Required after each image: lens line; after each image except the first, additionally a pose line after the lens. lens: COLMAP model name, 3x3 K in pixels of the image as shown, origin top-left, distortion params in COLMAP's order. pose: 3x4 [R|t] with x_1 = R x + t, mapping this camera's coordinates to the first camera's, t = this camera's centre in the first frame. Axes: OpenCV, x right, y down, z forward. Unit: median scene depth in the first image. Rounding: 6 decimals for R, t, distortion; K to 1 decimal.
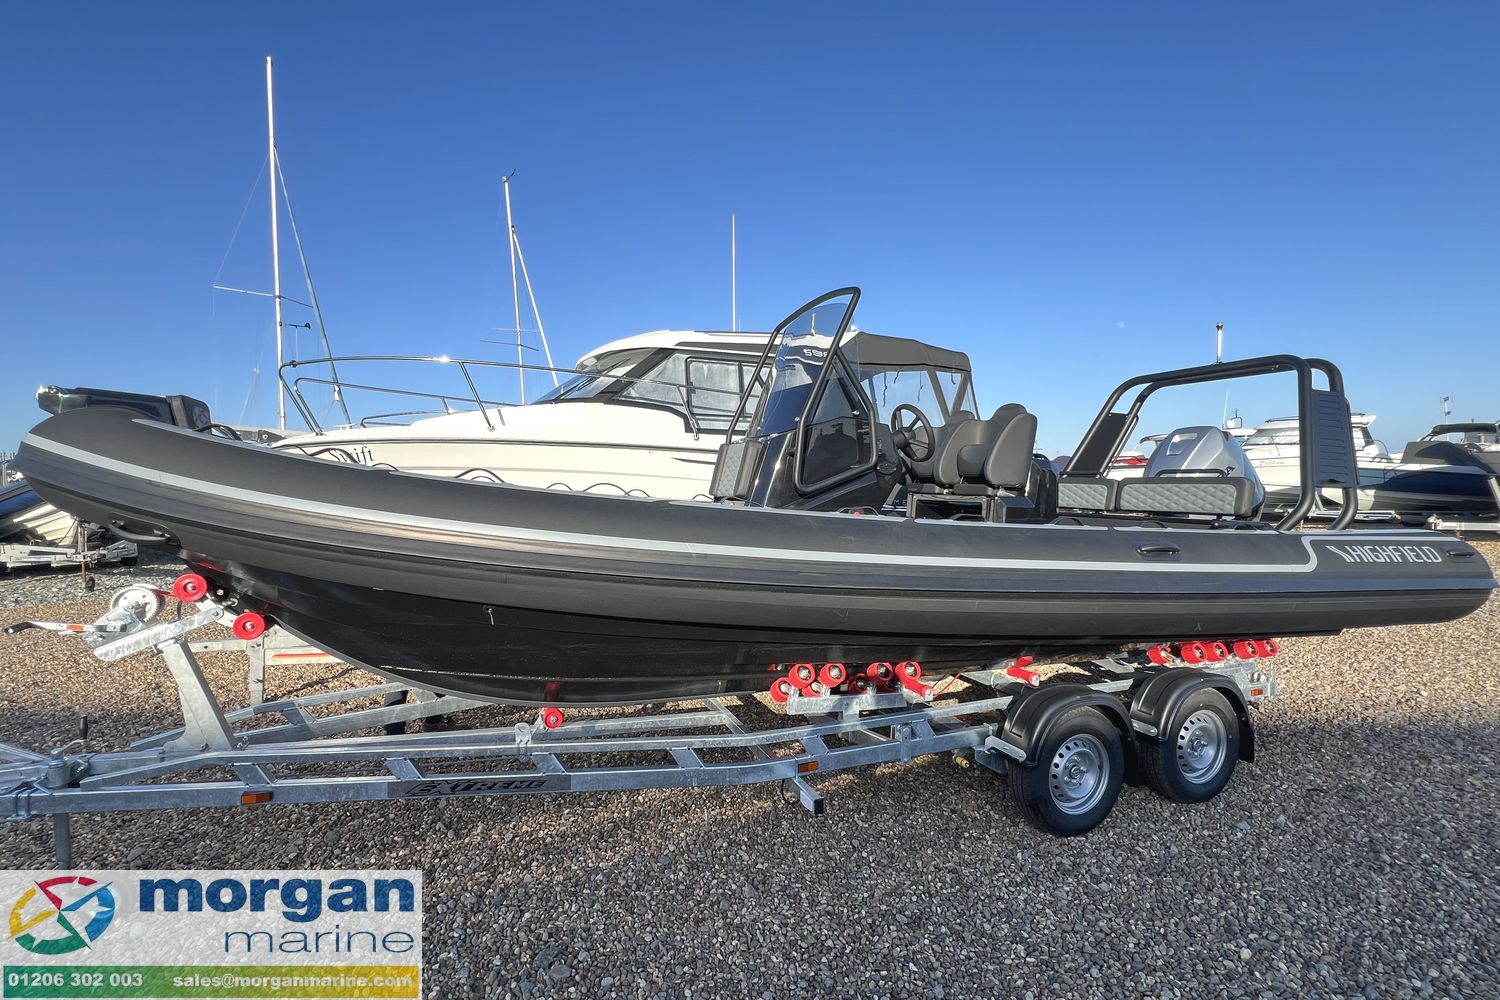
lens RADIAL K [[670.7, 0, 734.3], [0, 670.7, 469.8], [0, 0, 1]] dist [-0.001674, 0.000304]
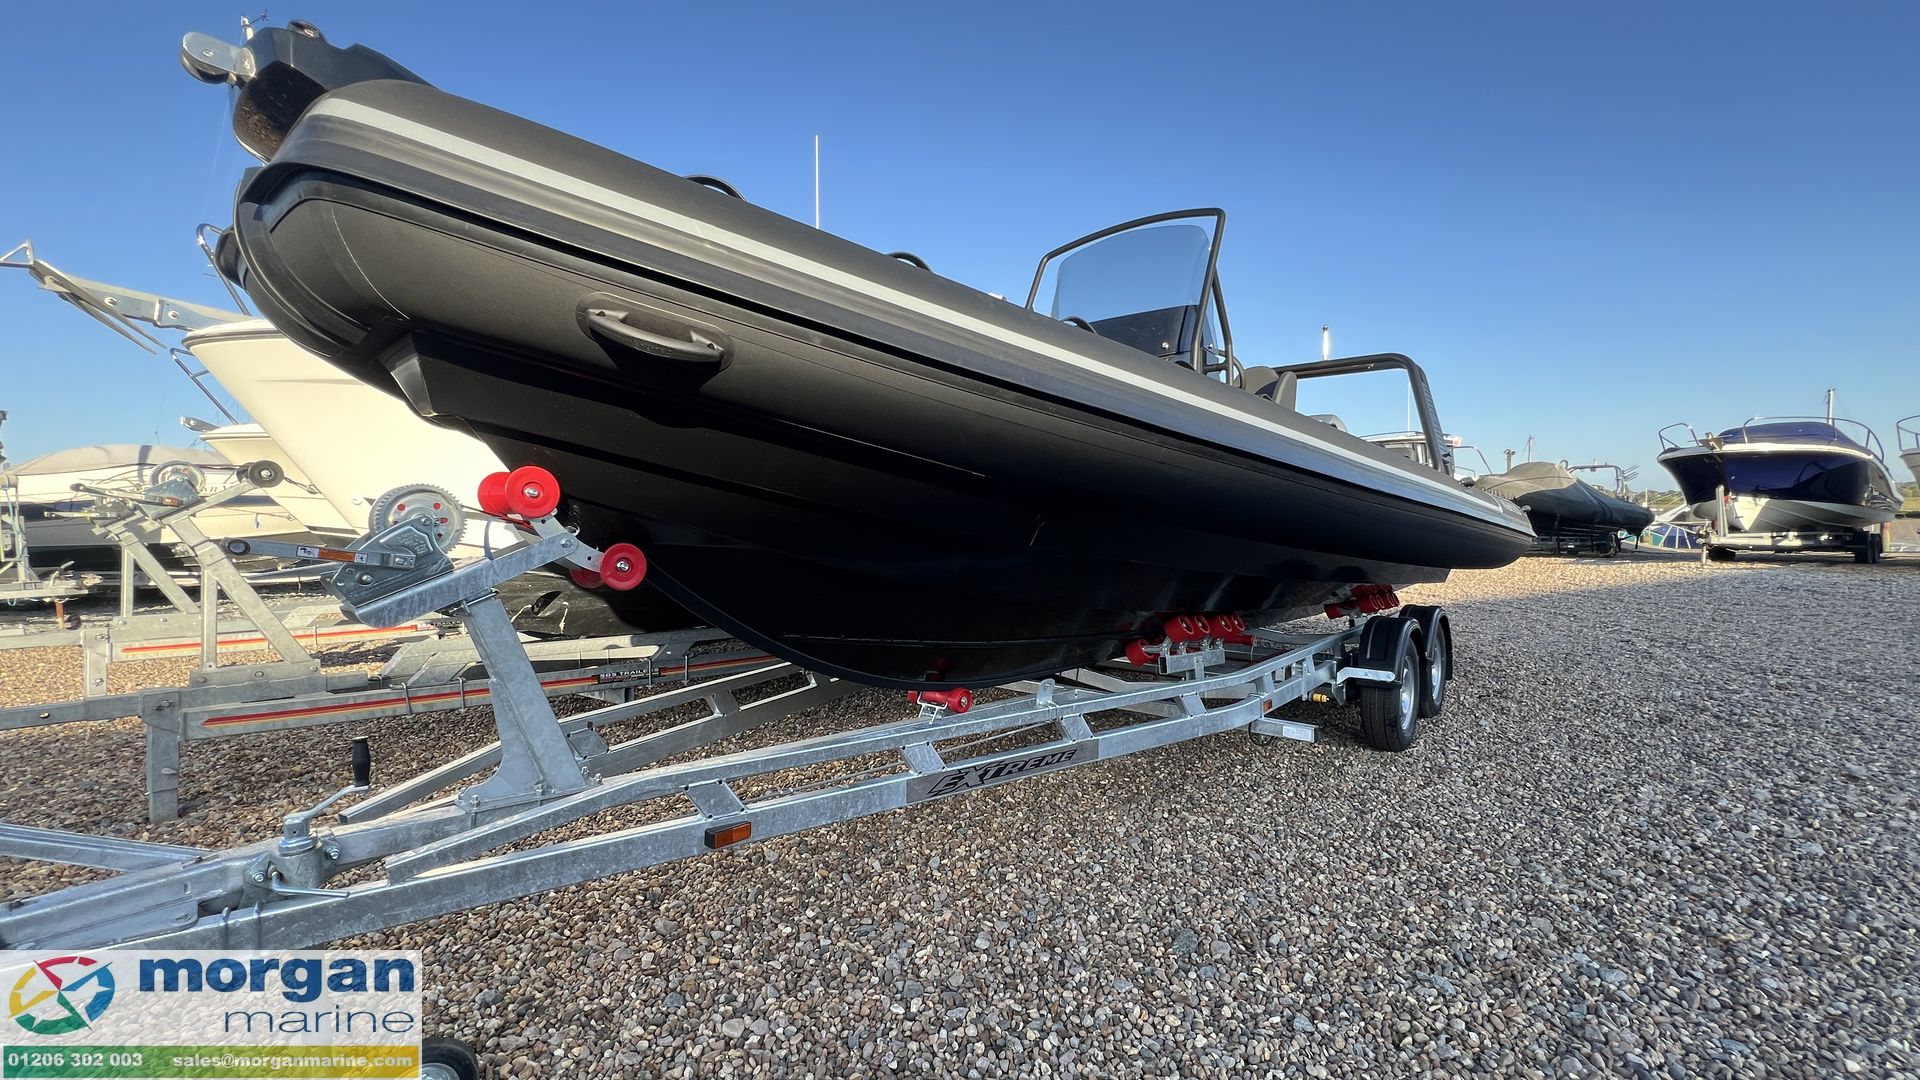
lens RADIAL K [[768.8, 0, 955.5], [0, 768.8, 543.8], [0, 0, 1]] dist [-0.002295, 0.000419]
pose [[0.878725, -0.012394, 0.477168, -0.645350], [-0.002167, 0.999549, 0.029953, 0.157968], [-0.477324, -0.027354, 0.878301, 0.234364]]
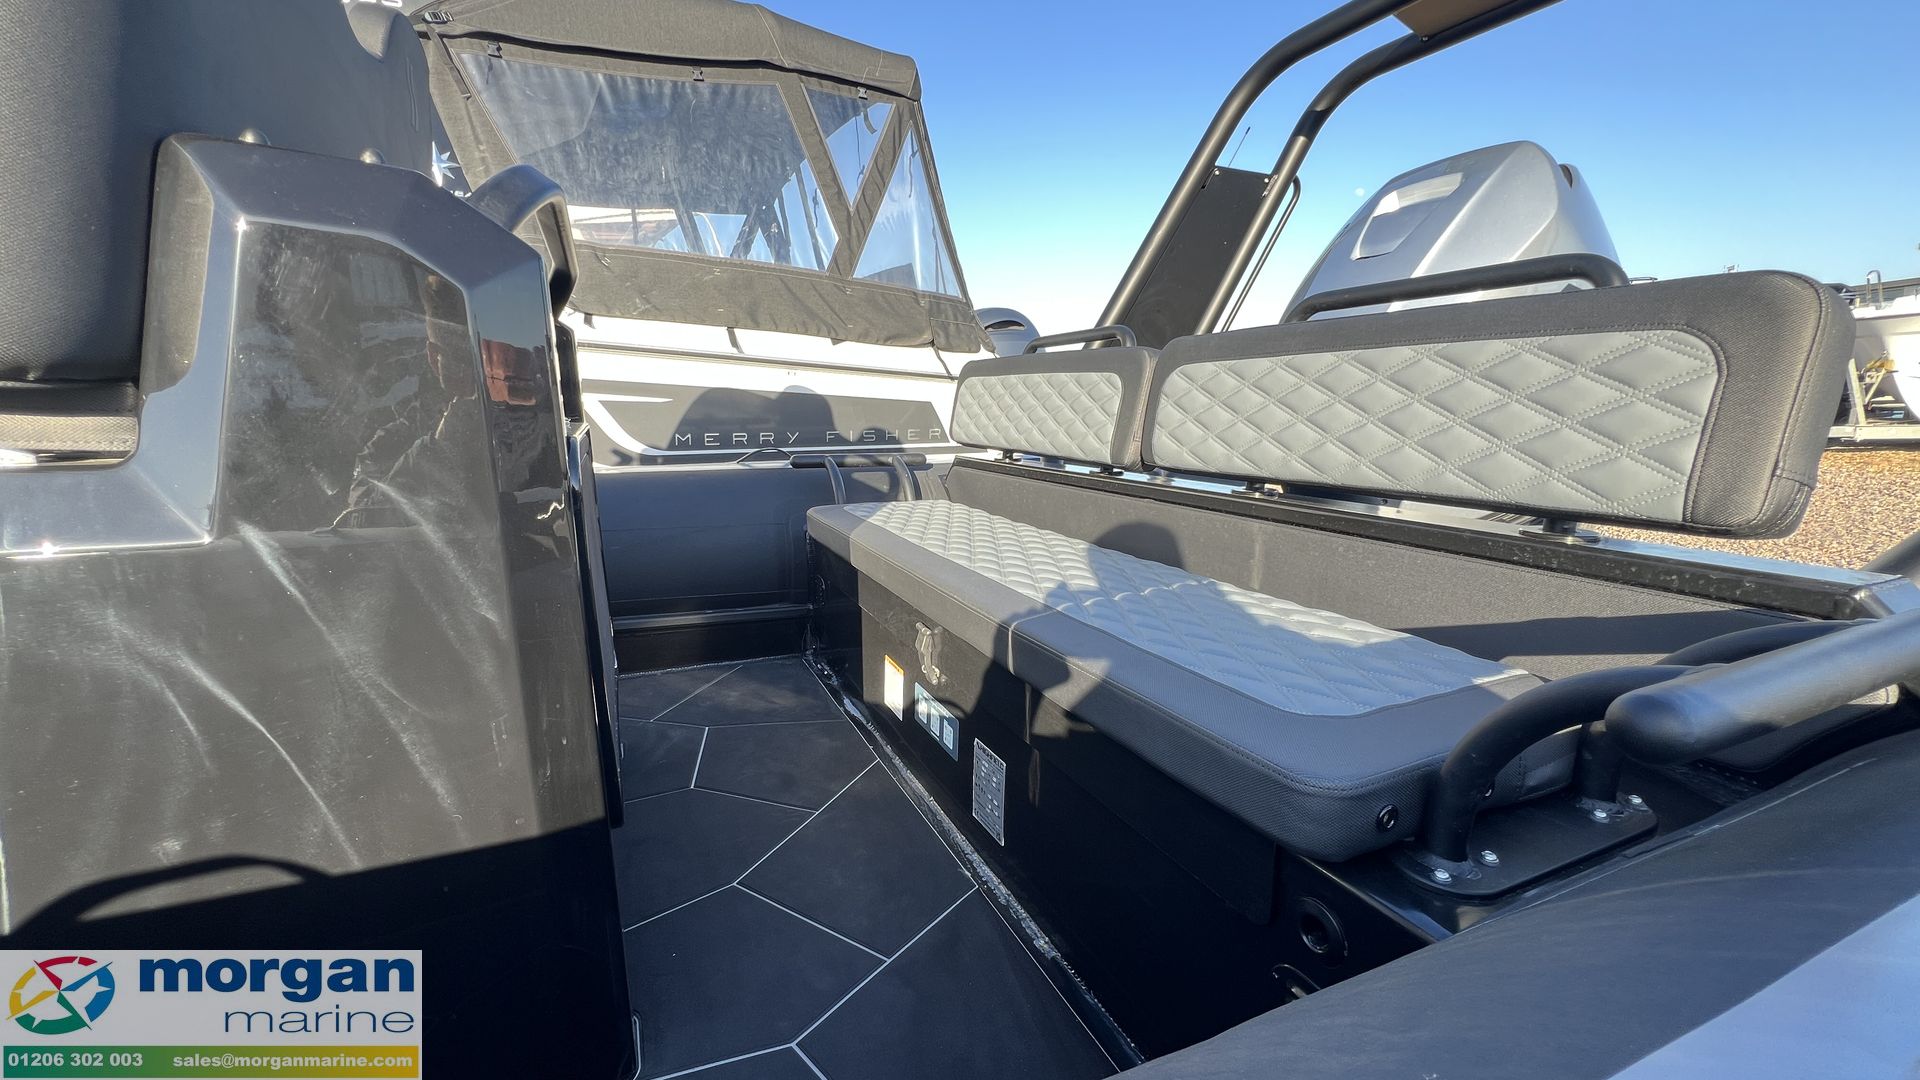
lens RADIAL K [[768.8, 0, 956.7], [0, 768.8, 539.6], [0, 0, 1]] dist [-0.002295, 0.000419]
pose [[0.997514, -0.040779, 0.057463, 0.654901], [0.028299, 0.978709, 0.203295, 0.033482], [-0.064530, -0.201163, 0.977430, 0.963243]]
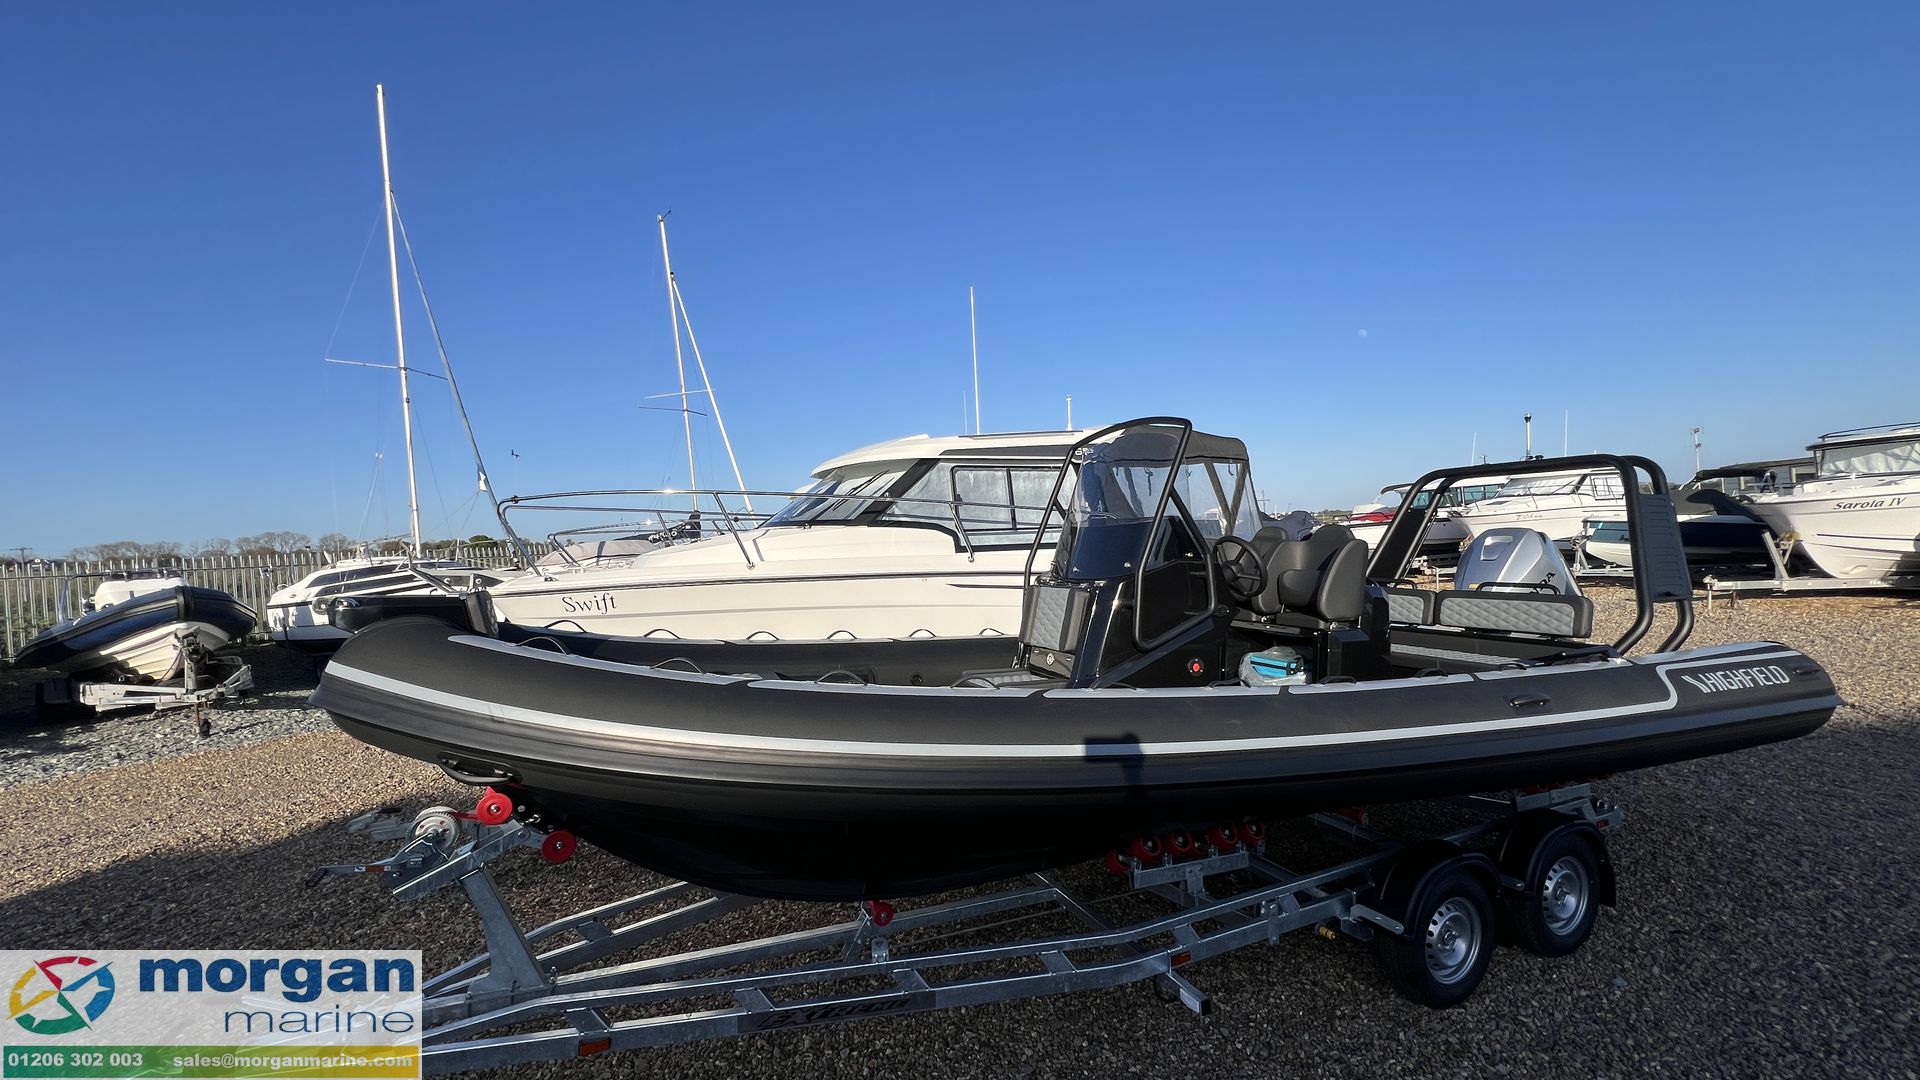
lens RADIAL K [[768.8, 0, 955.1], [0, 768.8, 530.0], [0, 0, 1]] dist [-0.002295, 0.000419]
pose [[0.997820, -0.038843, 0.053344, -0.196052], [0.038668, 0.999243, 0.004302, -0.138078], [-0.053471, -0.002230, 0.998567, -0.034183]]
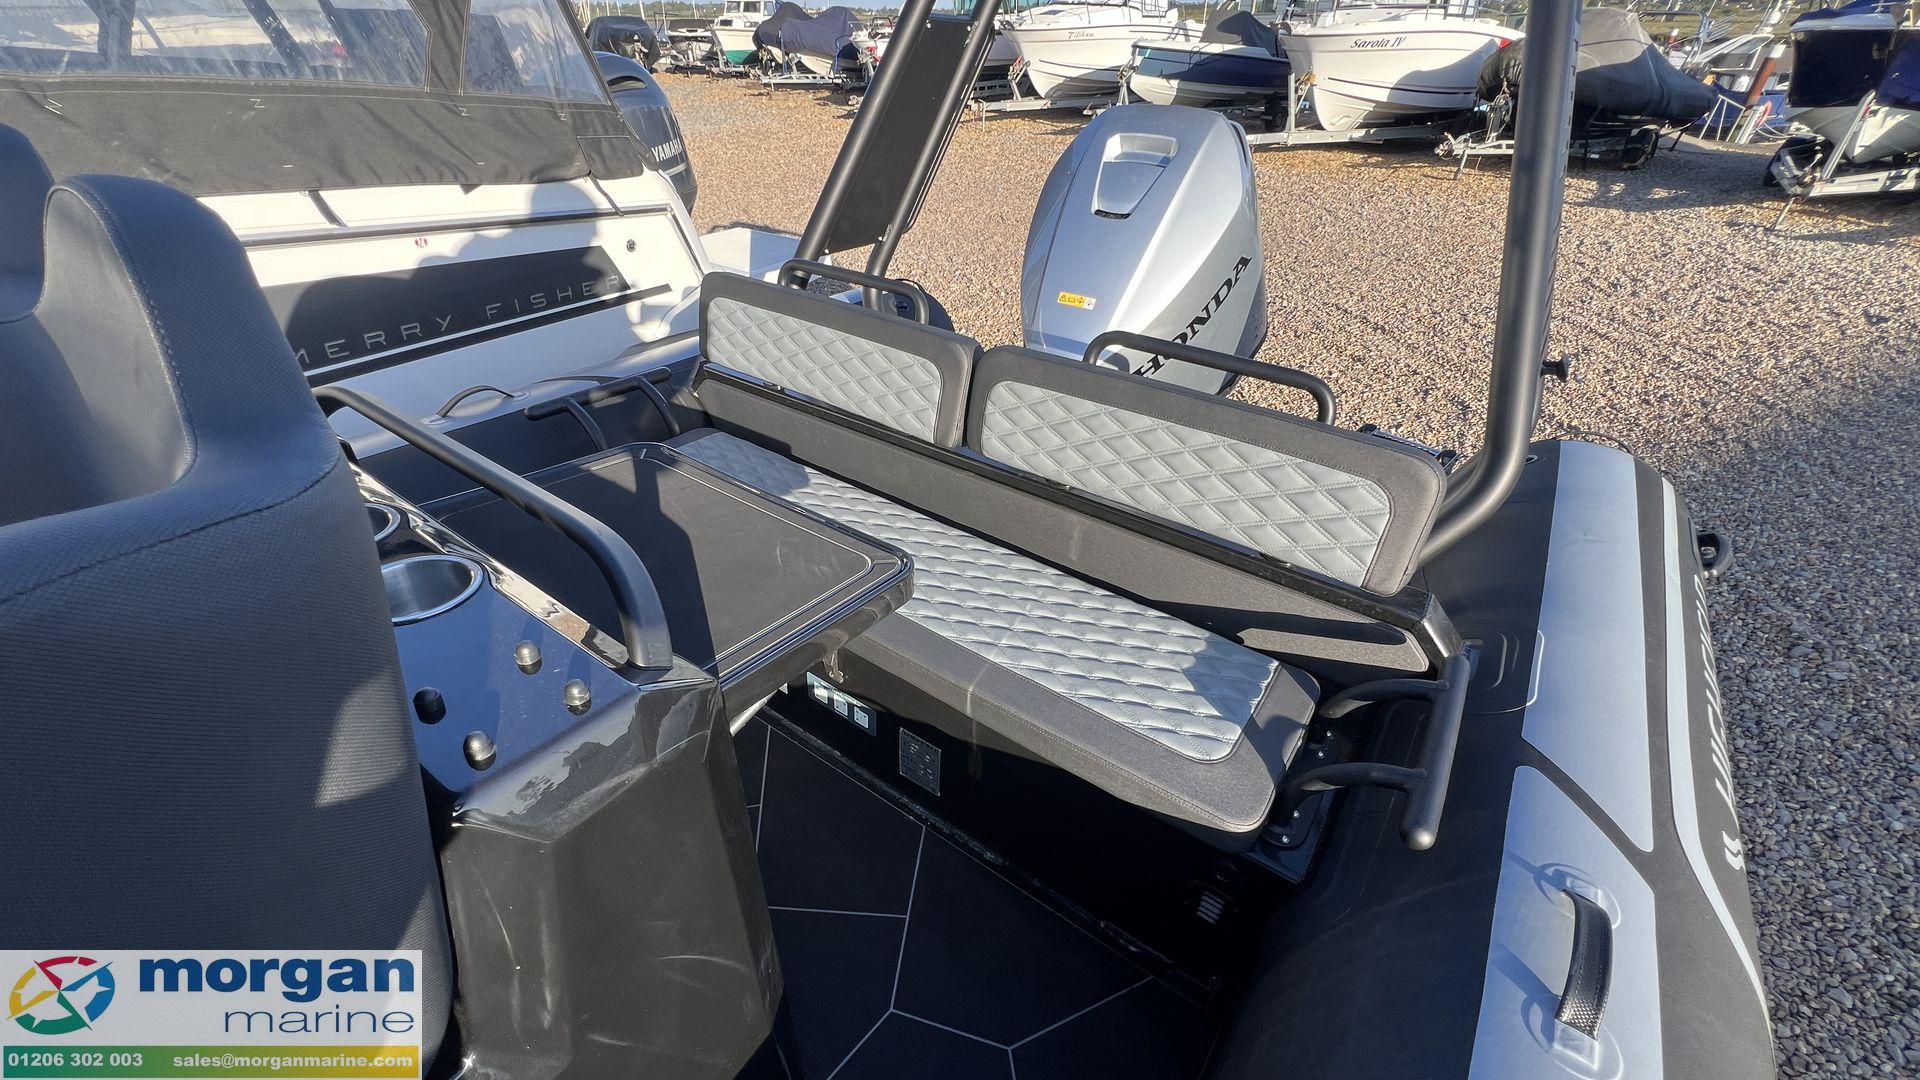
lens RADIAL K [[768.8, 0, 961.6], [0, 768.8, 545.2], [0, 0, 1]] dist [-0.002295, 0.000419]
pose [[0.833367, -0.297709, 0.465691, 0.535867], [-0.024901, 0.821467, 0.569712, -0.144024], [-0.552159, -0.486375, 0.677170, 1.016734]]
